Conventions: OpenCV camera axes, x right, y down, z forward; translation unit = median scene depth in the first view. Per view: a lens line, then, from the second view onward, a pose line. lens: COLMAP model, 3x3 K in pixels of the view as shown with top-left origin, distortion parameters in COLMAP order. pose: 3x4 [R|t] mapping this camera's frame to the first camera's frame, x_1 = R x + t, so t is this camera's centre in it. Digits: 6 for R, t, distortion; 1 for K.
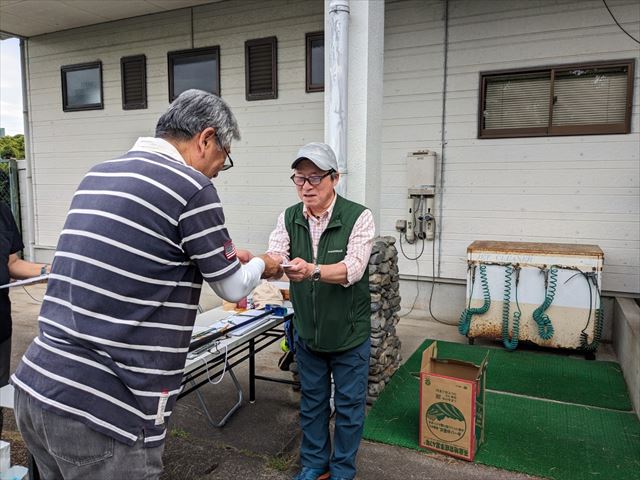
lens RADIAL K [[519.2, 0, 316.4], [0, 519.2, 242.9], [0, 0, 1]] dist [0.064687, -0.090878]
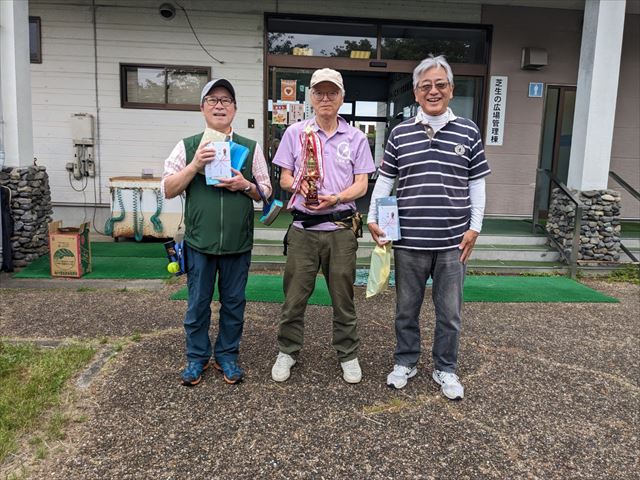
lens RADIAL K [[519.2, 0, 329.5], [0, 519.2, 227.6], [0, 0, 1]] dist [0.064687, -0.090878]
pose [[0.877018, -0.039074, 0.478866, 0.119966], [0.024966, 0.999047, 0.035795, 0.120893], [-0.479808, -0.019438, 0.877158, -0.703304]]
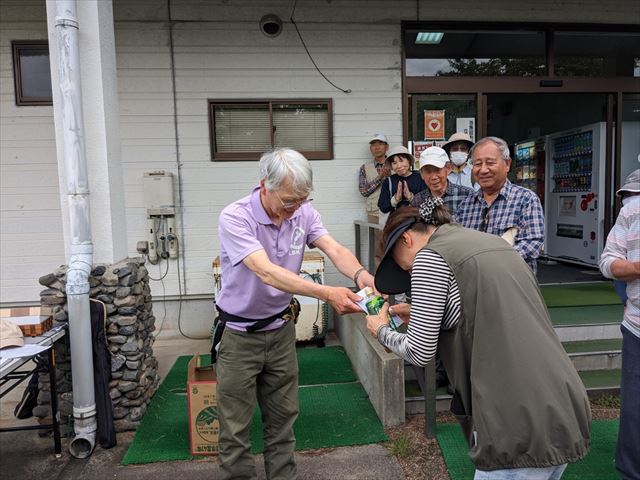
lens RADIAL K [[519.2, 0, 330.6], [0, 519.2, 244.9], [0, 0, 1]] dist [0.064687, -0.090878]
pose [[0.857105, -0.067649, 0.510680, -0.045892], [0.086227, 0.996194, -0.012756, 0.007874], [-0.507873, 0.054968, 0.859676, -0.036175]]
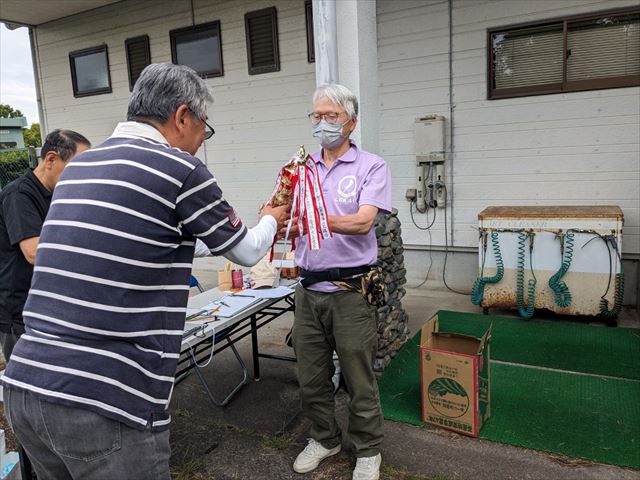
lens RADIAL K [[519.2, 0, 306.2], [0, 519.2, 234.8], [0, 0, 1]] dist [0.064687, -0.090878]
pose [[0.996454, -0.042605, -0.072556, 0.044290], [0.045448, 0.998244, 0.037989, -0.005351], [0.070810, -0.041152, 0.996641, 0.016899]]
